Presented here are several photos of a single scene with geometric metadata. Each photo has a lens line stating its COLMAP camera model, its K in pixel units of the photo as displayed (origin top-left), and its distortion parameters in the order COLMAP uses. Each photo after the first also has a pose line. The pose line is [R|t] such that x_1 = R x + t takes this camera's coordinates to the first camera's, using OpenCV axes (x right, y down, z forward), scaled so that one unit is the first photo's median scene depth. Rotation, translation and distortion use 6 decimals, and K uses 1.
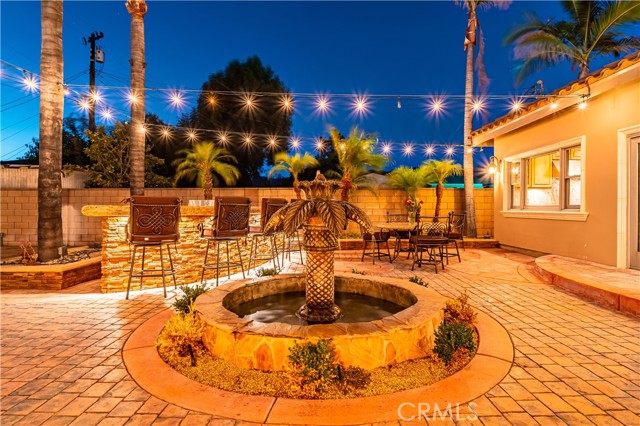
lens RADIAL K [[330.4, 0, 319.2], [0, 330.4, 211.6], [0, 0, 1]] dist [-0.001961, -0.000538]
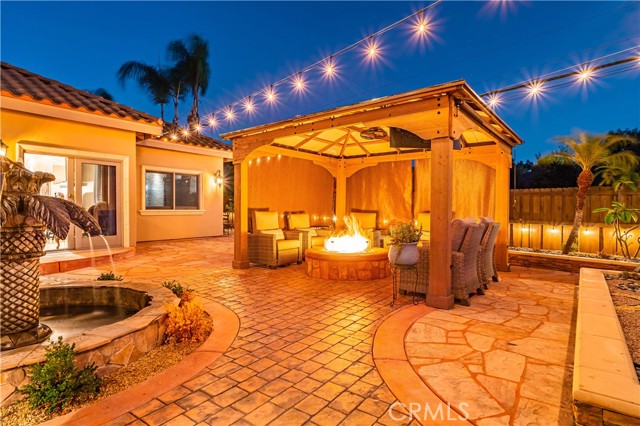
lens RADIAL K [[330.4, 0, 321.0], [0, 330.4, 211.4], [0, 0, 1]] dist [-0.001961, -0.000538]
pose [[-0.806065, -0.006062, 0.591796, -1.446180], [0.001061, 0.999931, 0.011688, 0.006328], [-0.591826, 0.010049, -0.806003, 1.670924]]
